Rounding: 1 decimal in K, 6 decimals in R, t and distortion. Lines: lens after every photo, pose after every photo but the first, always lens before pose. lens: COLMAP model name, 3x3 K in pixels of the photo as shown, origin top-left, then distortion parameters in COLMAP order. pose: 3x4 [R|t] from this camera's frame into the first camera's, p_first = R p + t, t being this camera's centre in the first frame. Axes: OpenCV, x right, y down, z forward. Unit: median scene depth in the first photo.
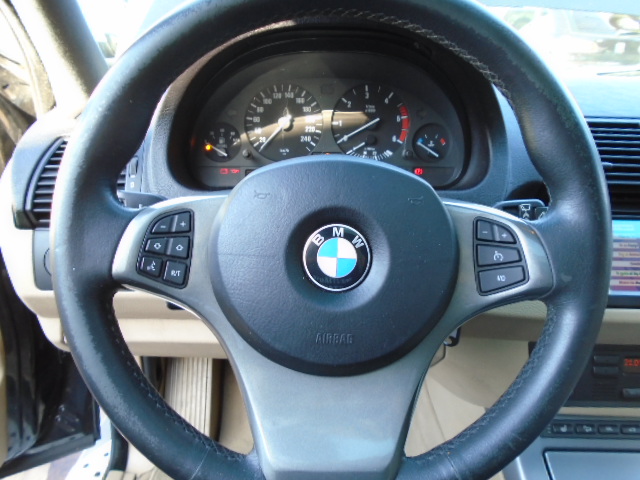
lens RADIAL K [[535.8, 0, 320.0], [0, 535.8, 240.0], [0, 0, 1]] dist [0.004496, -0.004101]
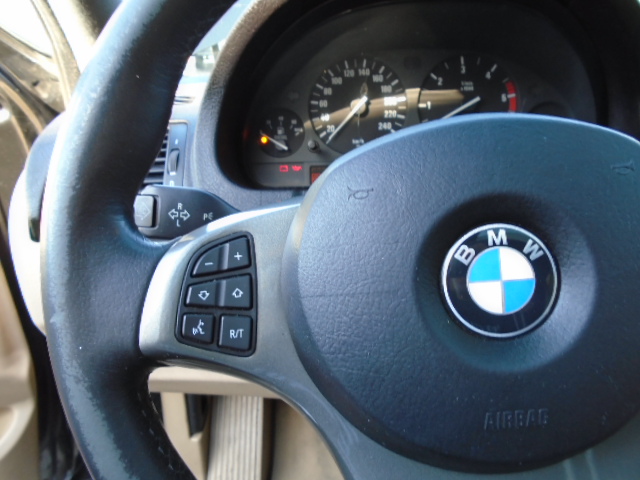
lens RADIAL K [[533.8, 0, 316.6], [0, 533.8, 240.8], [0, 0, 1]] dist [-0.003601, 0.003351]
pose [[0.996508, -0.008446, -0.083064, -0.063905], [0.006162, 0.999597, -0.027712, 0.003003], [0.083264, 0.027103, 0.996159, 0.206892]]
